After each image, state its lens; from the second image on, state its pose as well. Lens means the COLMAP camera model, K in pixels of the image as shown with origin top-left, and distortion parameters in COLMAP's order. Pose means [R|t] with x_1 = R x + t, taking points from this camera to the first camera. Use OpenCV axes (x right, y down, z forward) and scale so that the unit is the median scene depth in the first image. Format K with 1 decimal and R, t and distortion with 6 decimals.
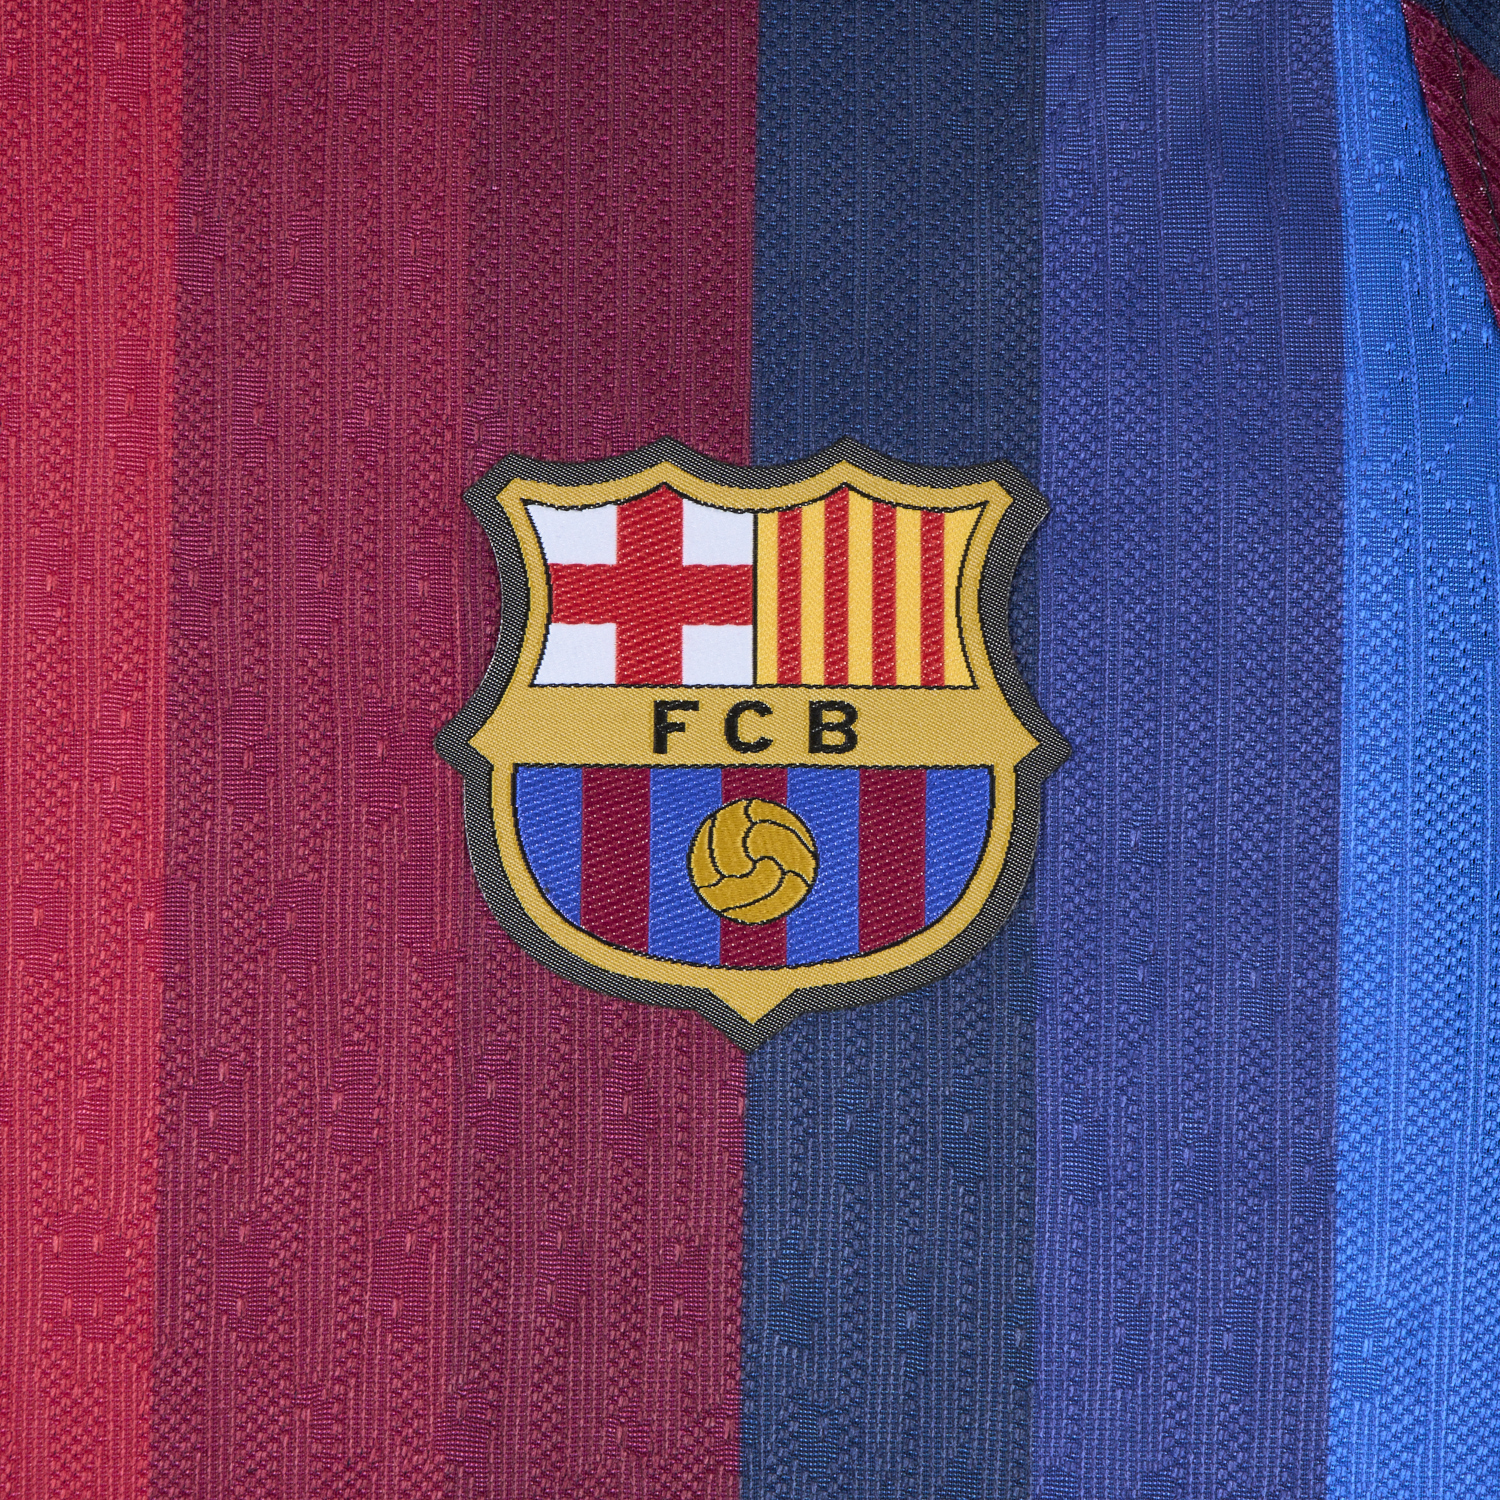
lens RADIAL K [[4610.6, 0, 752.1], [0, 4610.6, 748.6], [0, 0, 1]] dist [0.190788, 0.000000]
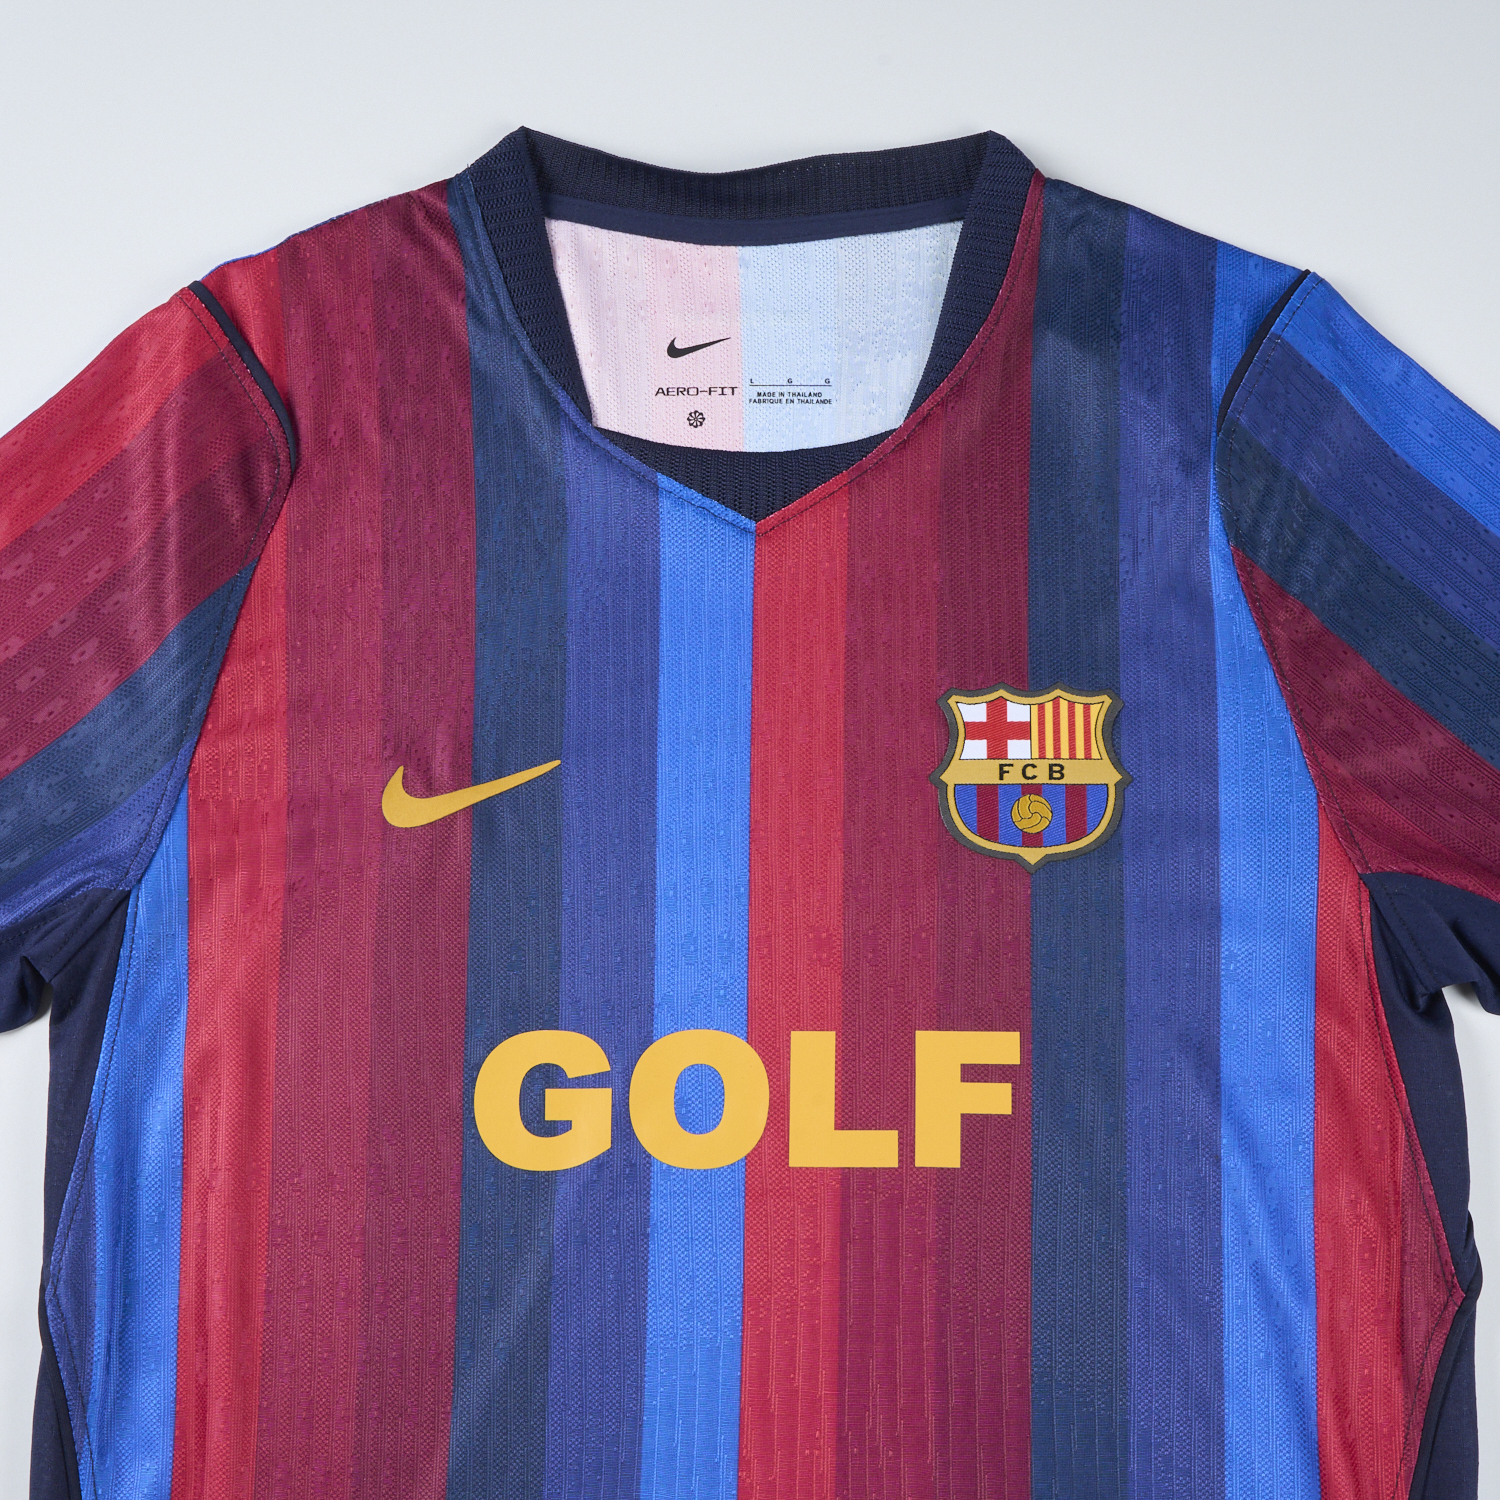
lens RADIAL K [[3606.8, 0, 796.1], [0, 3606.8, 731.0], [0, 0, 1]] dist [0.170888, 0.000000]
pose [[0.999958, -0.005230, 0.007480, -0.177537], [0.006540, 0.982267, -0.187371, 0.426596], [-0.006367, 0.187412, 0.982261, -1.413296]]
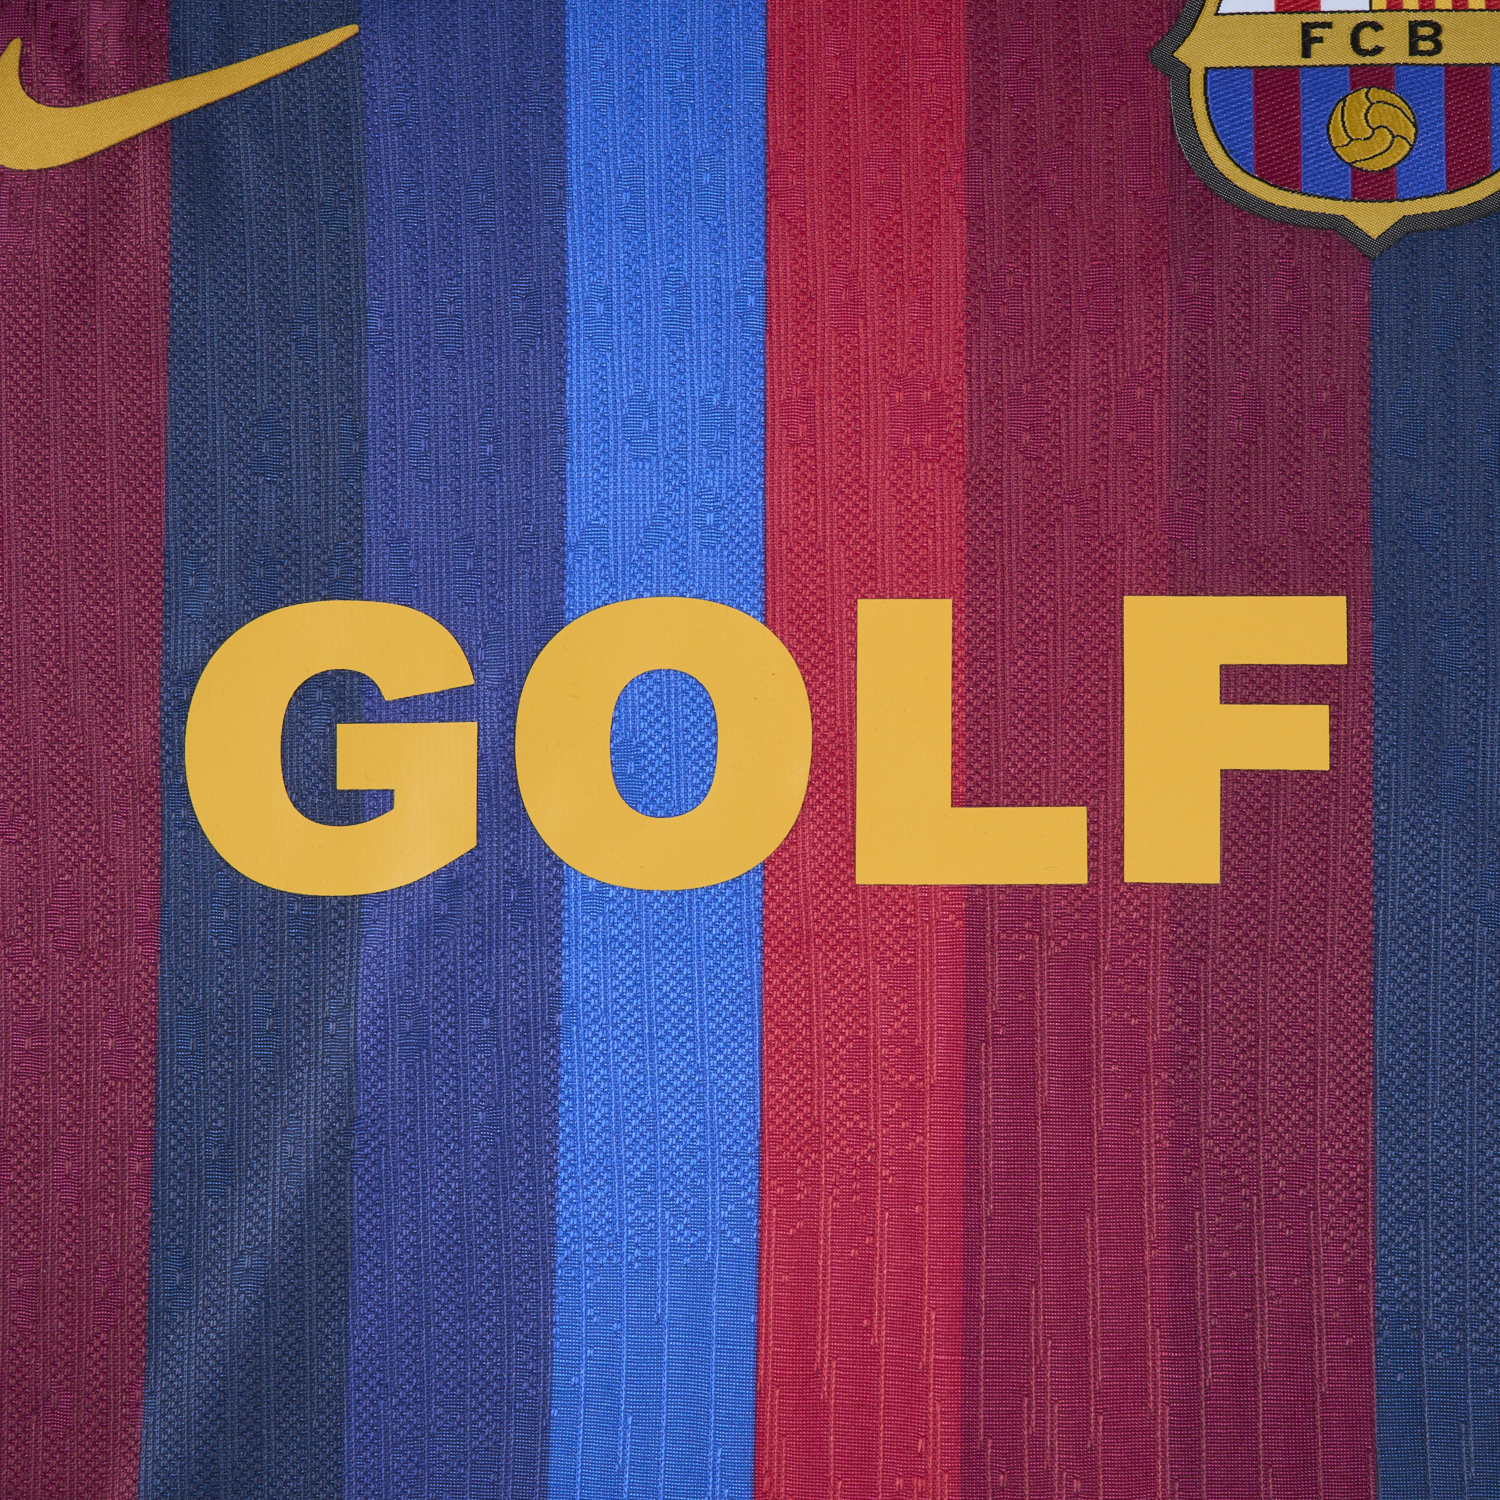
lens RADIAL K [[4610.6, 0, 796.0], [0, 4610.6, 756.2], [0, 0, 1]] dist [0.190788, 0.000000]
pose [[0.999918, -0.012828, -0.000066, -0.183735], [0.012760, 0.995141, -0.097628, 0.361299], [0.001318, 0.097619, 0.995223, -0.436788]]
